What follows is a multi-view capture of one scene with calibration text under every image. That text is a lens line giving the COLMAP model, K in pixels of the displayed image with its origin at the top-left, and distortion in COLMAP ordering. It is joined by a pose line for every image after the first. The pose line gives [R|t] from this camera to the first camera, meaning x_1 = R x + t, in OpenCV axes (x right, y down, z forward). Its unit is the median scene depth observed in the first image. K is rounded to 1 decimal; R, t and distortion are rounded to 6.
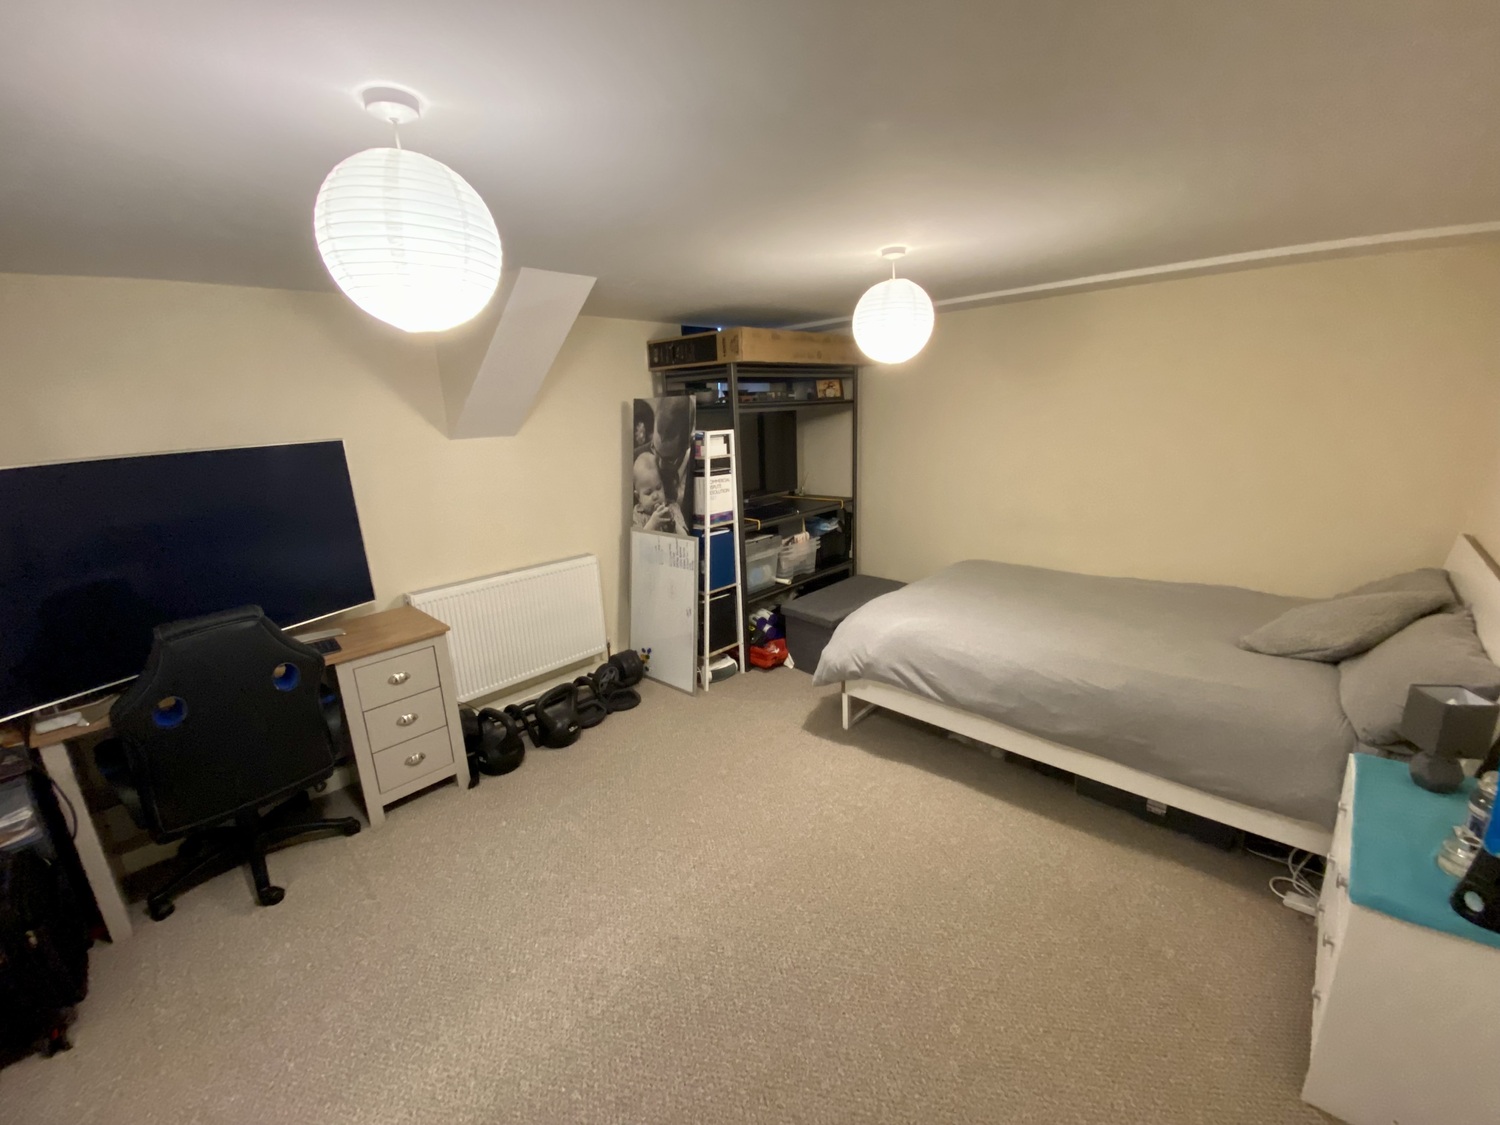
lens RADIAL K [[610.5, 0, 751.9], [0, 610.5, 558.8], [0, 0, 1]] dist [0.033286, -0.025771]
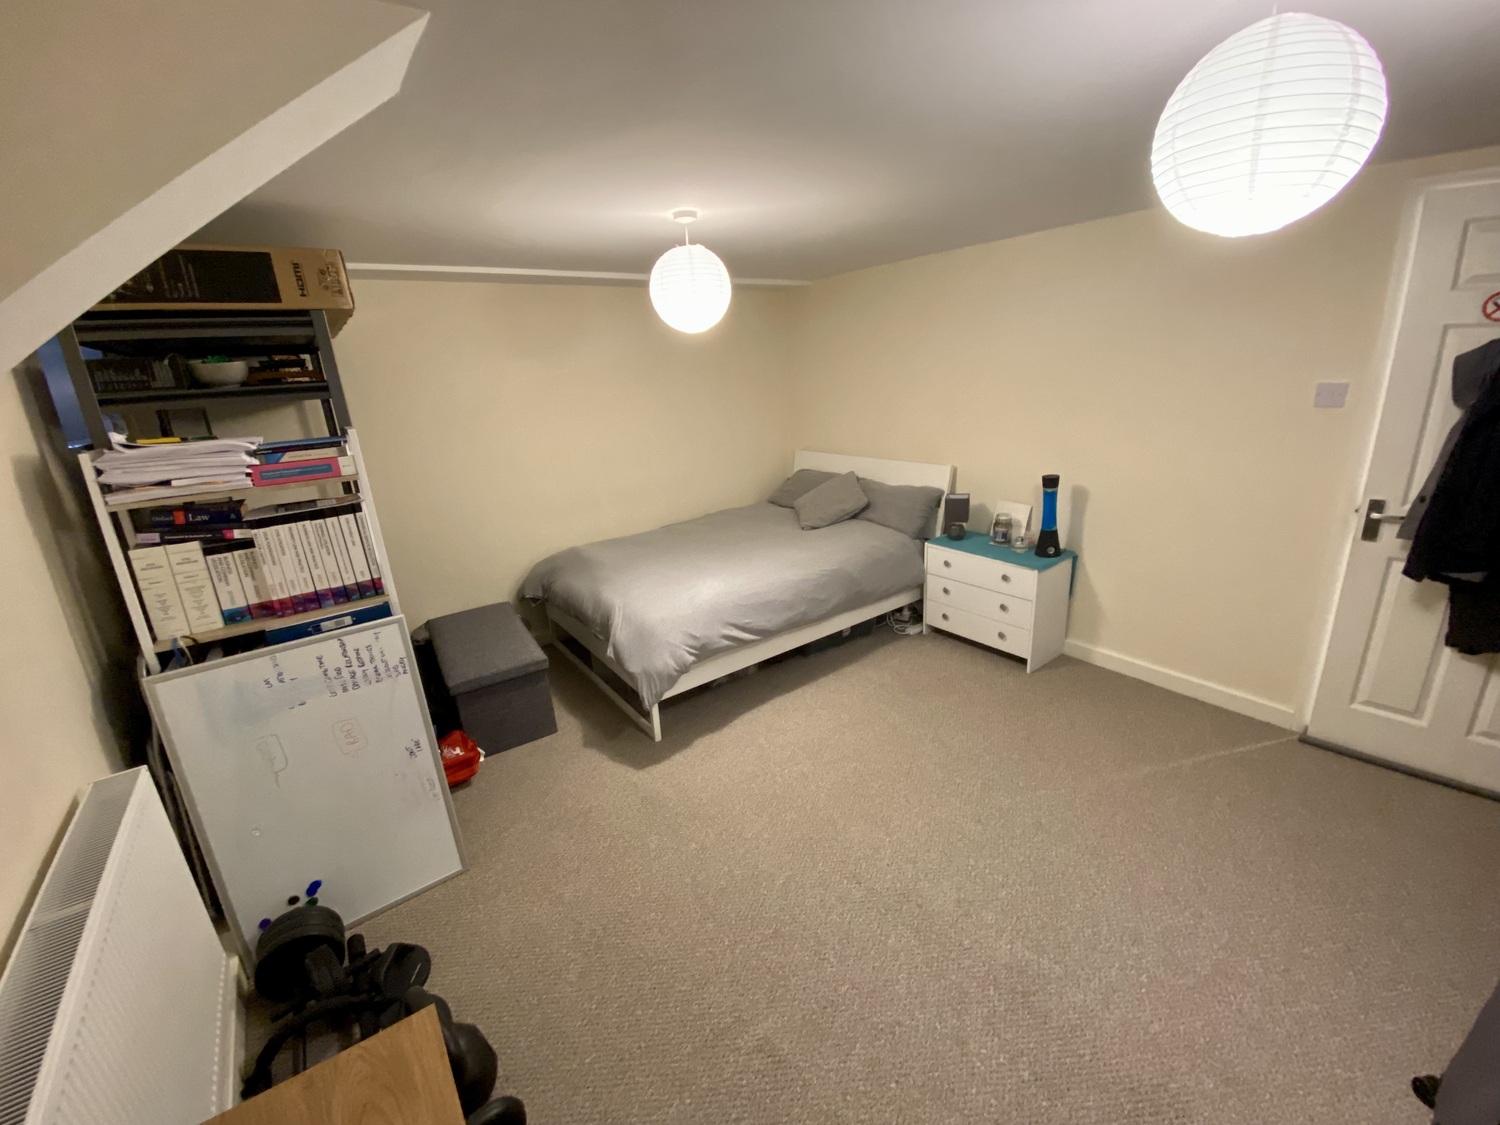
lens RADIAL K [[610.5, 0, 751.9], [0, 610.5, 558.8], [0, 0, 1]] dist [0.033286, -0.025771]
pose [[0.183930, -0.261822, 0.947428, -0.804105], [0.282167, 0.937368, 0.204263, -0.157598], [-0.941568, 0.229763, 0.246288, 0.779327]]
